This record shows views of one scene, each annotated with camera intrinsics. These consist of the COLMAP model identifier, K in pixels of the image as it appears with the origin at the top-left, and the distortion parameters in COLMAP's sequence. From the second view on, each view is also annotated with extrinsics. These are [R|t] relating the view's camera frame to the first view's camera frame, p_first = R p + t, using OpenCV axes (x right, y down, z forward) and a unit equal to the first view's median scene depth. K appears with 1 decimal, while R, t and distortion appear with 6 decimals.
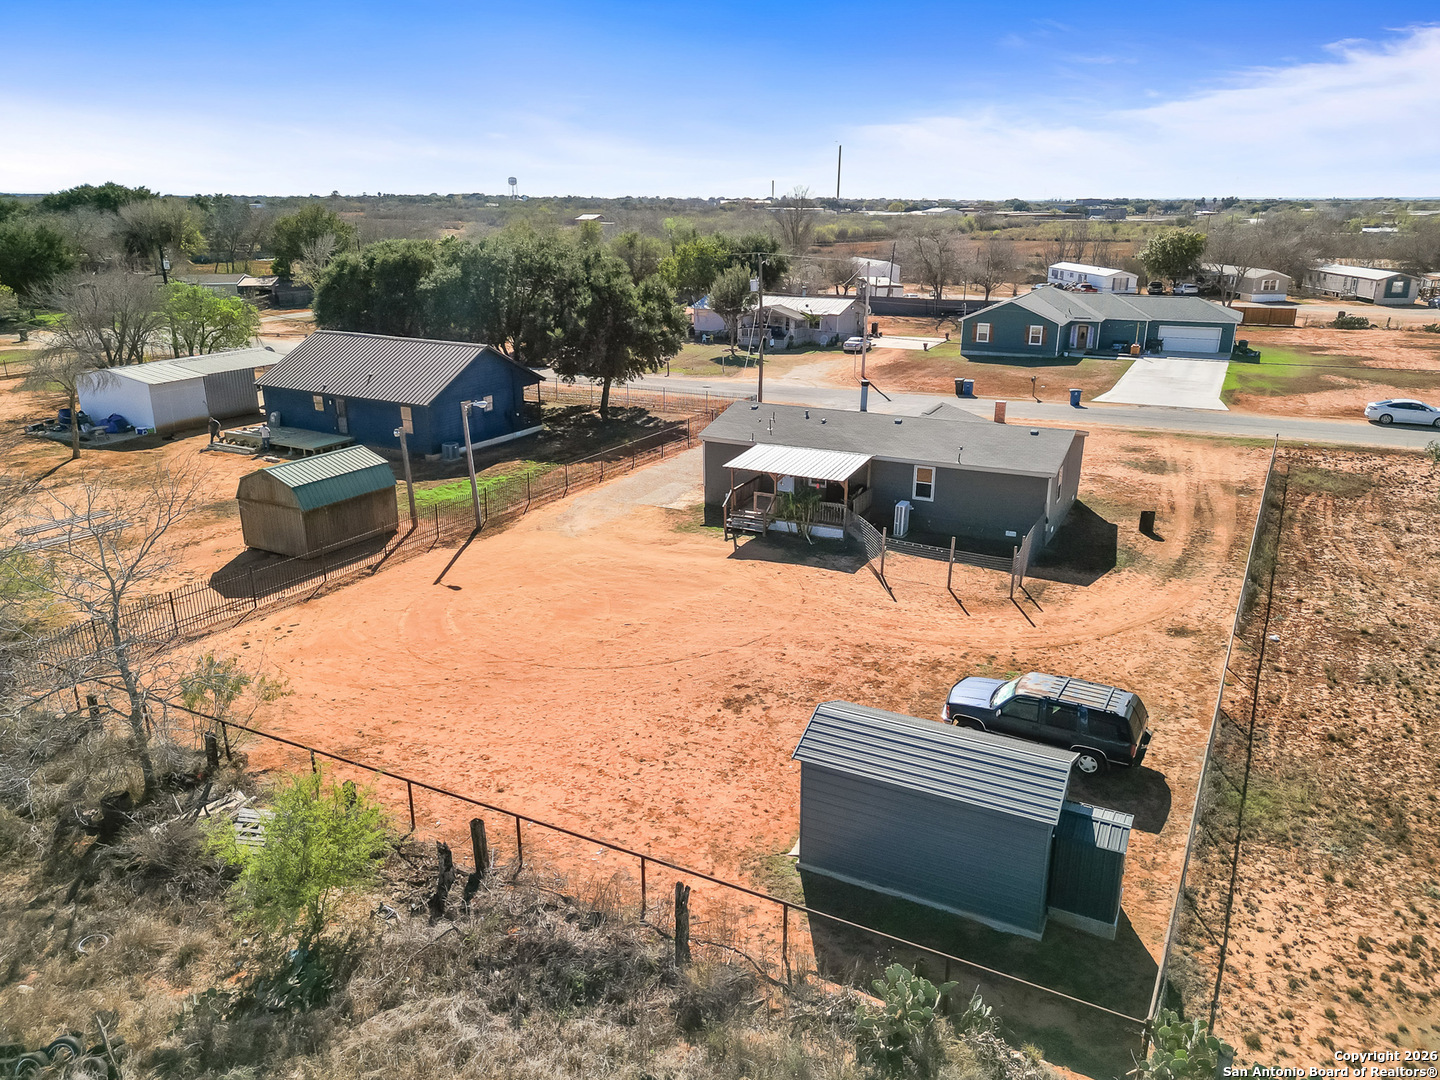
lens RADIAL K [[1019.1, 0, 735.6], [0, 1019.1, 542.4], [0, 0, 1]] dist [0.091537, -0.108250]
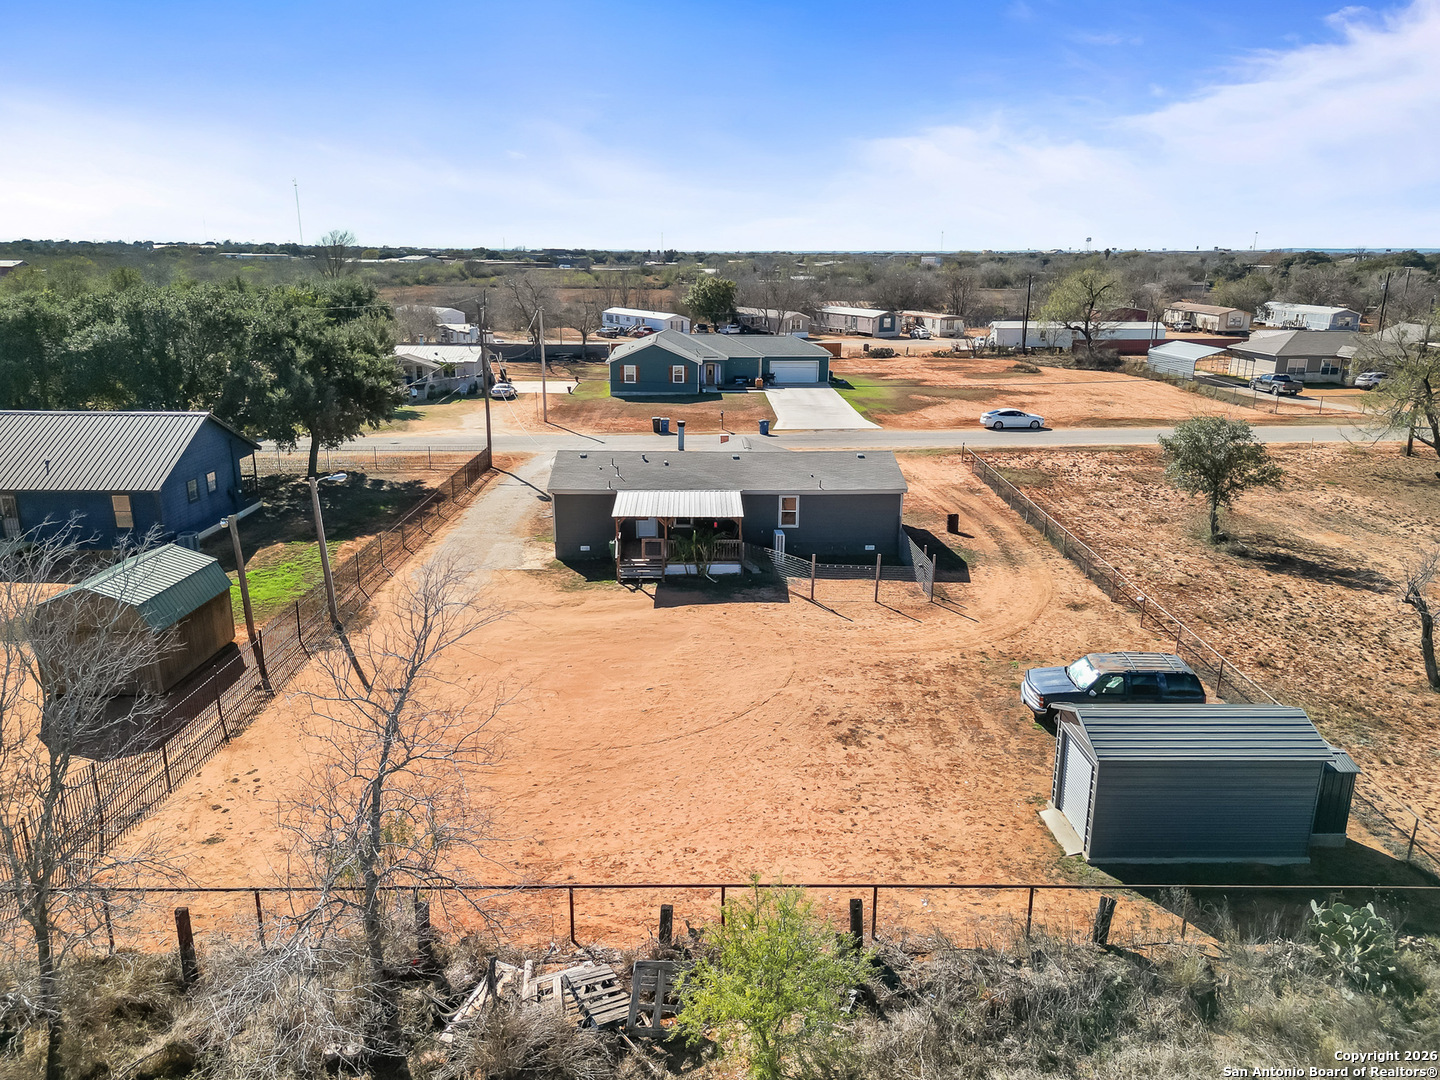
lens RADIAL K [[1004.7, 0, 720.0], [0, 1004.7, 540.0], [0, 0, 1]] dist [0.094360, -0.109866]
pose [[0.884454, -0.124781, 0.449635, -0.353881], [0.143410, 0.989635, -0.007456, -0.031070], [-0.444044, 0.071077, 0.893181, 0.101859]]
